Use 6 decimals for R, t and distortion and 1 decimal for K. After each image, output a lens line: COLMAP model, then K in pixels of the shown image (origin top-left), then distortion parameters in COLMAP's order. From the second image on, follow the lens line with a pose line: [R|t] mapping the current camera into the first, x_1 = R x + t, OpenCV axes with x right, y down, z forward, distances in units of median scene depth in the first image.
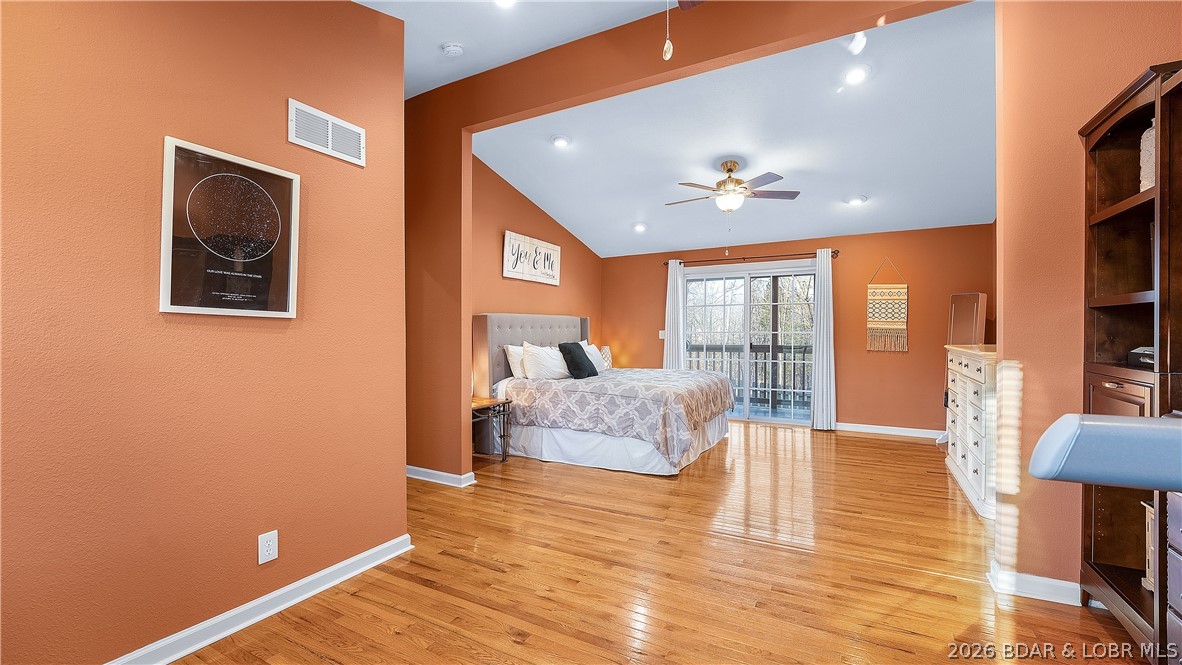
lens RADIAL K [[478.7, 0, 587.7], [0, 478.7, 334.2], [0, 0, 1]] dist [0.000518, 0.000127]
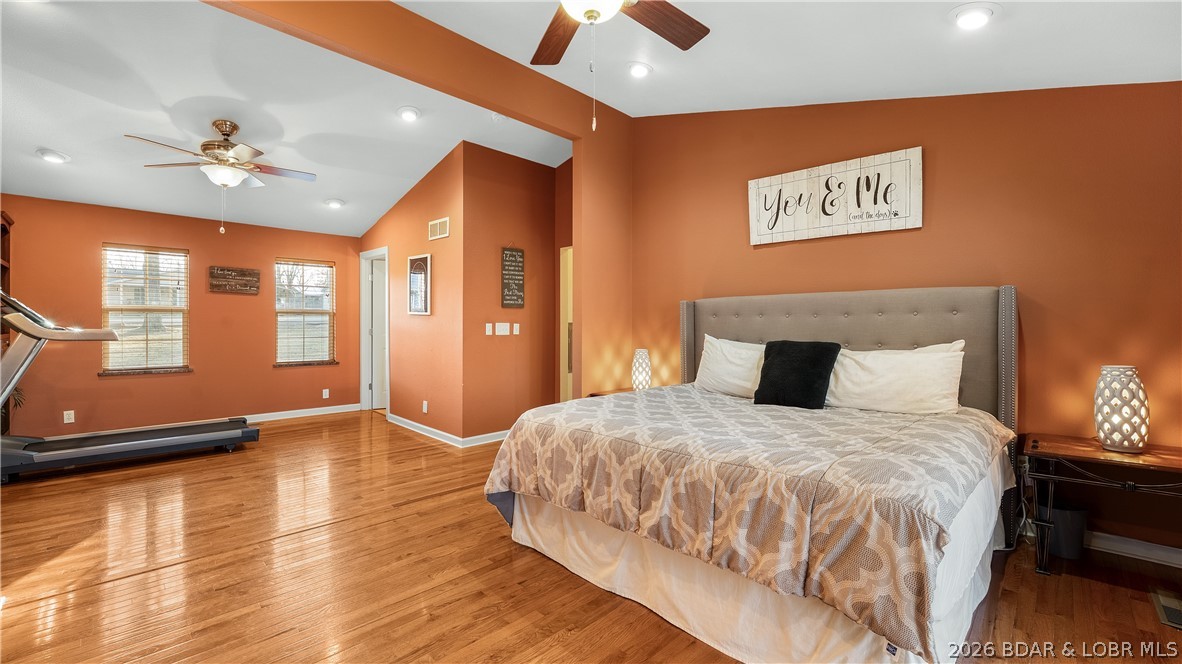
lens RADIAL K [[495.3, 0, 590.8], [0, 495.3, 317.0], [0, 0, 1]] dist [0.000277, 0.000153]
pose [[-0.269302, -0.008550, -0.963018, 0.558432], [-0.009763, 0.999933, -0.006147, -0.004251], [0.963006, 0.007747, -0.269367, 0.886961]]
